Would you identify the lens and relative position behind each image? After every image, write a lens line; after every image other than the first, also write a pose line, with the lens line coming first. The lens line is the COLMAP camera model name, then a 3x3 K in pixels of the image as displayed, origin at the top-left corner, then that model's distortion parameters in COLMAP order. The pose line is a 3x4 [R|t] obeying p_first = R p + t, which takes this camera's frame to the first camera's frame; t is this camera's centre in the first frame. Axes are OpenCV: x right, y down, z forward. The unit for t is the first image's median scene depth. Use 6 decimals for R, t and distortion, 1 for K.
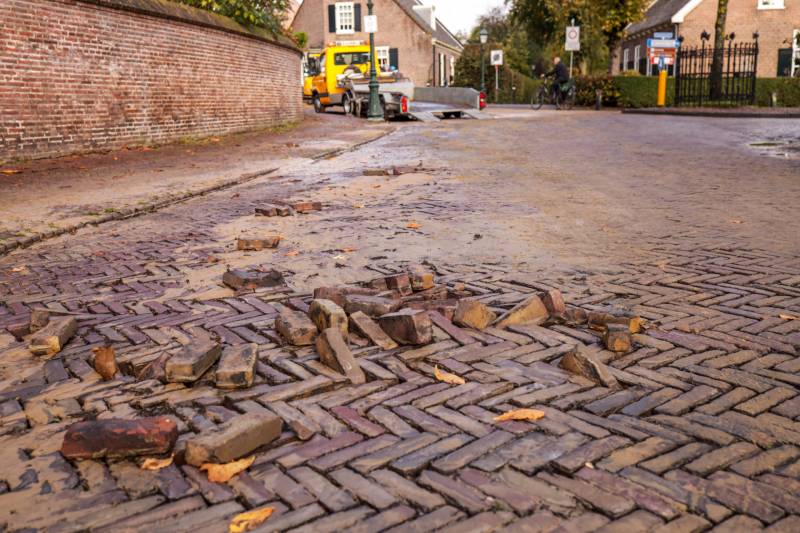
lens RADIAL K [[793.8, 0, 400.0], [0, 793.8, 266.5], [0, 0, 1]] dist [-0.003715, -0.004012]
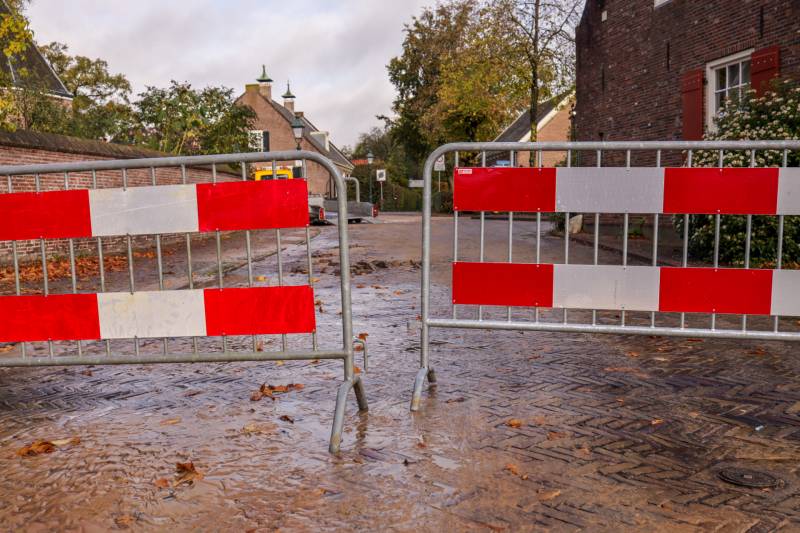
lens RADIAL K [[793.8, 0, 400.0], [0, 793.8, 266.5], [0, 0, 1]] dist [-0.003715, -0.004012]
pose [[0.989263, -0.015576, 0.145316, -0.031728], [0.034381, 0.991203, -0.127809, 0.038700], [-0.142046, 0.131433, 0.981095, -0.205244]]
